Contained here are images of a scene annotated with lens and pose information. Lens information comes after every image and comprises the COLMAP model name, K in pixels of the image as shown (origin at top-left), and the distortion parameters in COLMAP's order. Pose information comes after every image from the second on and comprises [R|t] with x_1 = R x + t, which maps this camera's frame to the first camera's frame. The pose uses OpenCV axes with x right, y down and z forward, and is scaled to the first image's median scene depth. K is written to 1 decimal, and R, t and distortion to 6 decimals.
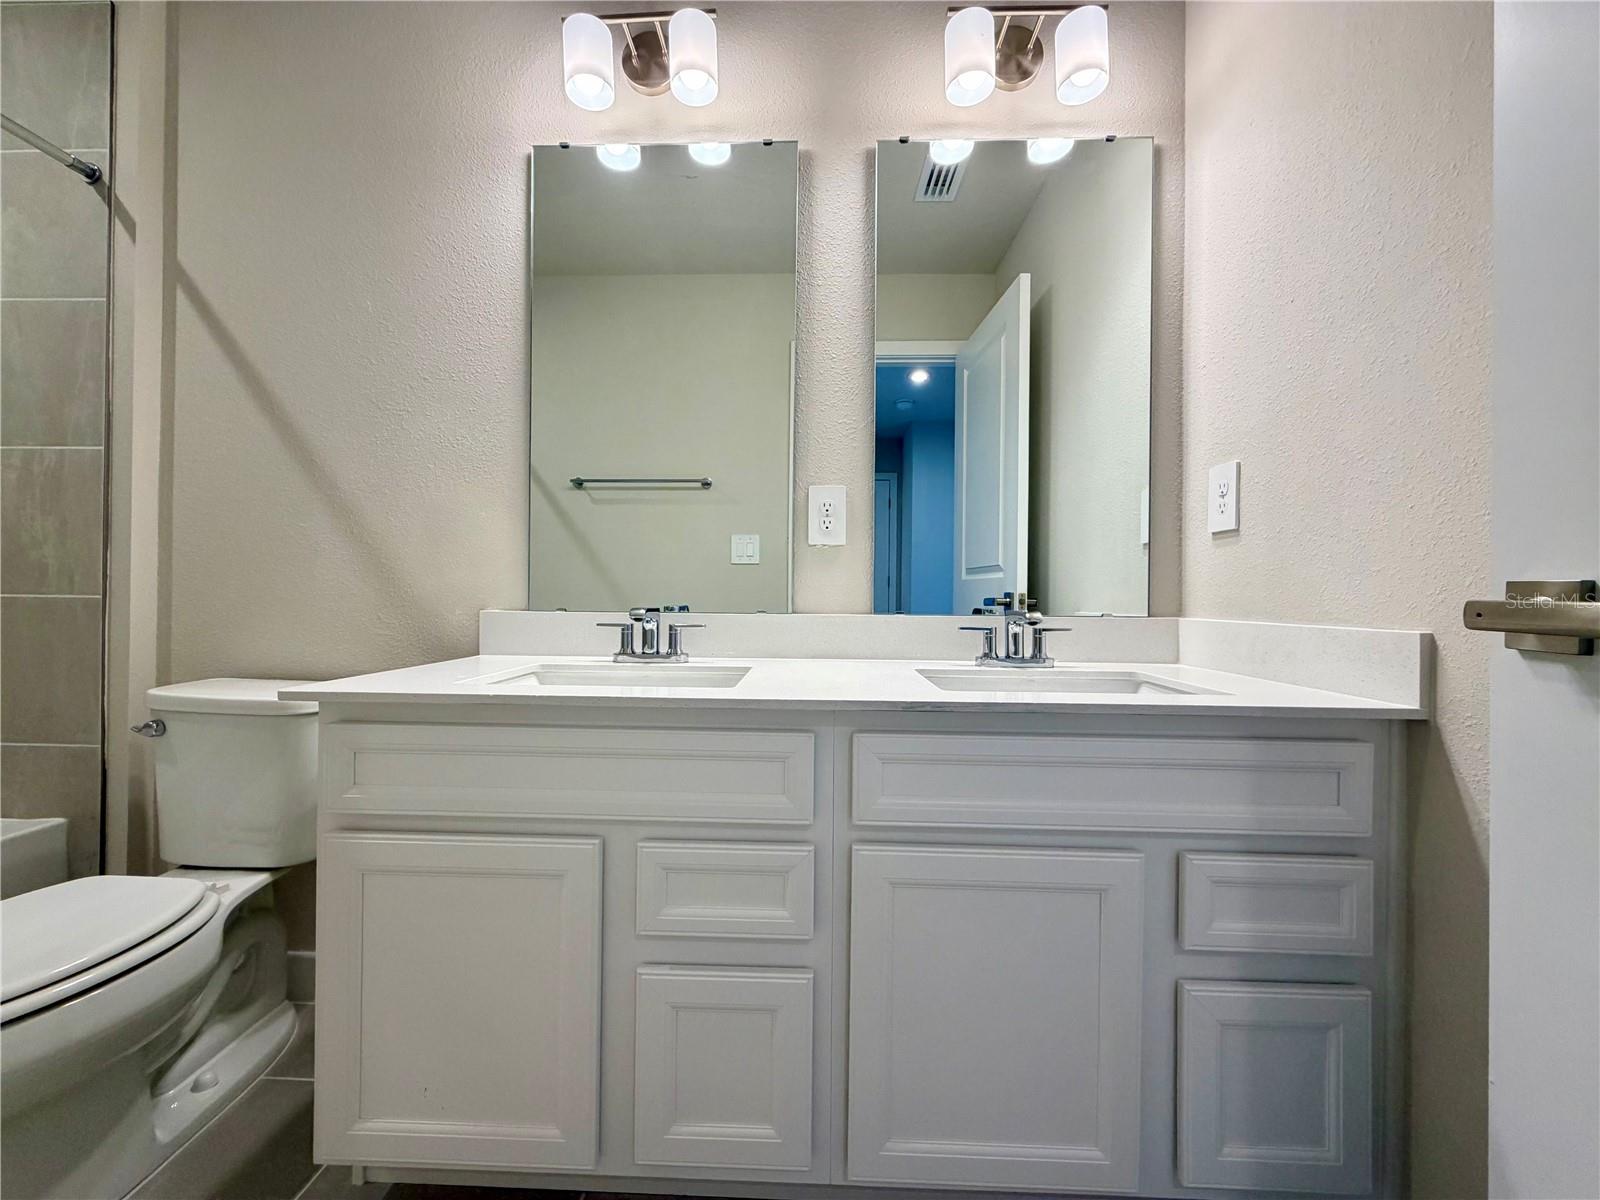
lens RADIAL K [[640.4, 0, 789.7], [0, 640.4, 596.4], [0, 0, 1]] dist [0.000517, -0.000062]
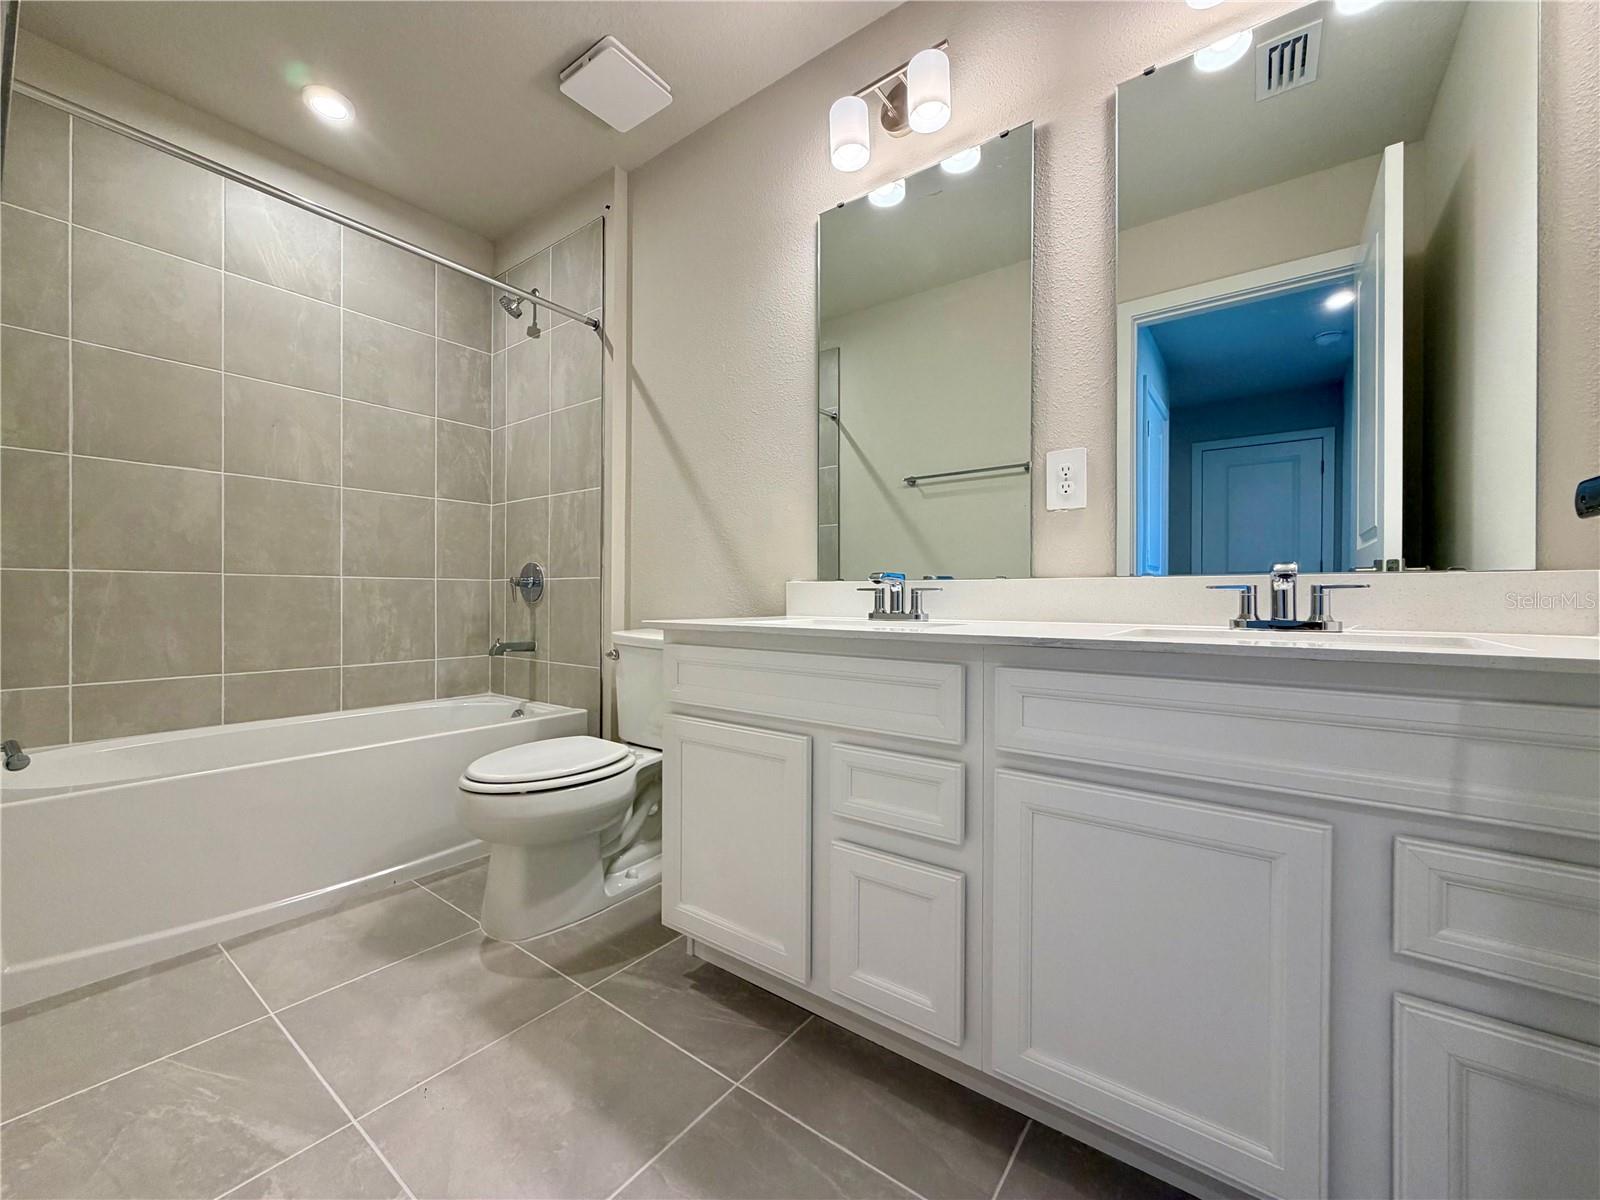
lens RADIAL K [[640.4, 0, 789.5], [0, 640.4, 597.4], [0, 0, 1]] dist [0.000517, -0.000062]
pose [[0.816918, -0.005499, -0.576728, 0.283987], [0.003493, 0.999983, -0.004588, 0.061606], [0.576744, 0.001734, 0.816923, -0.070201]]
